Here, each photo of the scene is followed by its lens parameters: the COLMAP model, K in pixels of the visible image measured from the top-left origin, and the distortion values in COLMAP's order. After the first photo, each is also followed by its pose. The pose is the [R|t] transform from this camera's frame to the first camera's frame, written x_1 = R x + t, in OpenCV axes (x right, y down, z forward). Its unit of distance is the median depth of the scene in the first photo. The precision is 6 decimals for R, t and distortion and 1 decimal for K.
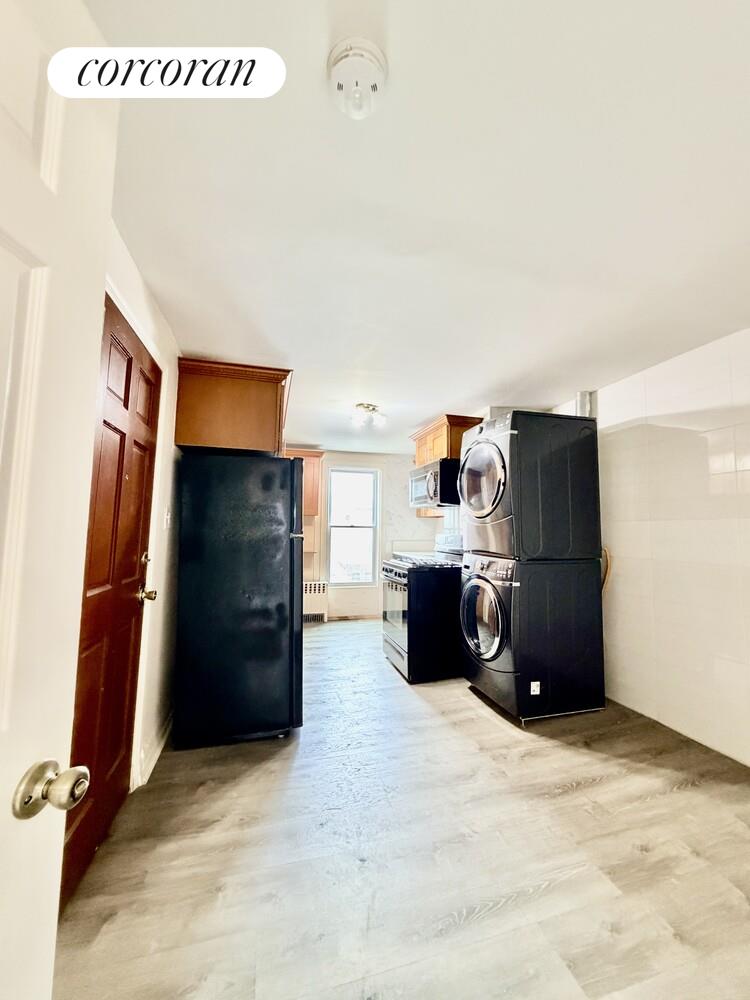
lens RADIAL K [[397.4, 0, 376.3], [0, 397.4, 497.6], [0, 0, 1]] dist [-0.000715, 0.000193]
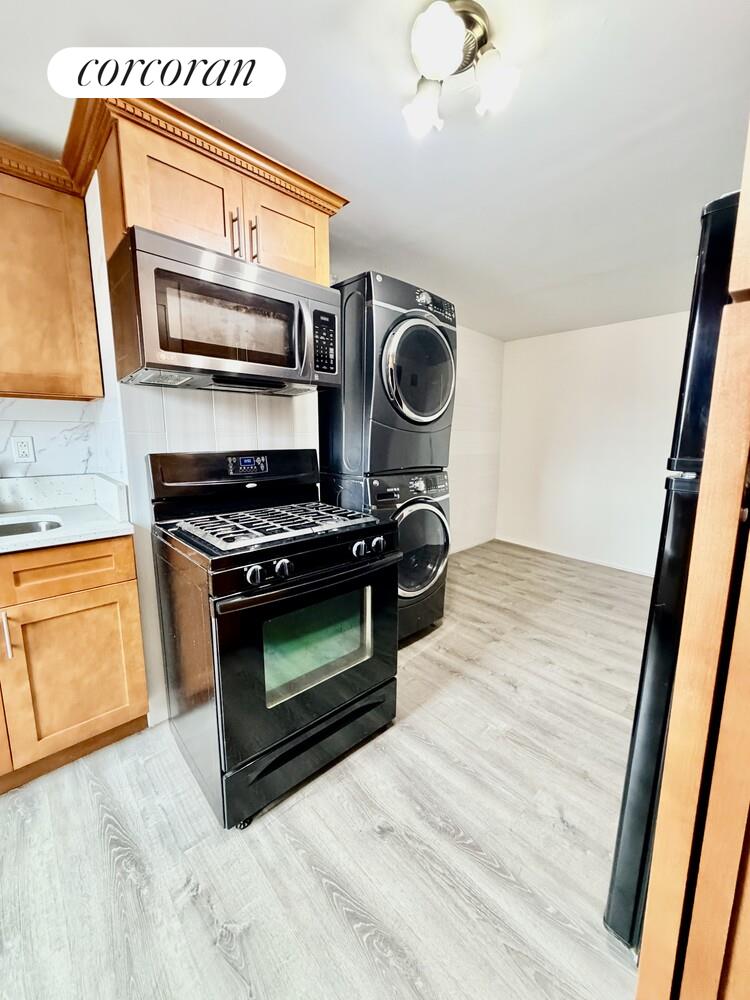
lens RADIAL K [[397.4, 0, 376.3], [0, 397.4, 497.6], [0, 0, 1]] dist [-0.000715, 0.000193]
pose [[-0.471743, -0.148109, 0.869208, -0.491050], [-0.080601, 0.988908, 0.124760, 0.135489], [-0.878044, -0.011204, -0.478448, 1.876249]]
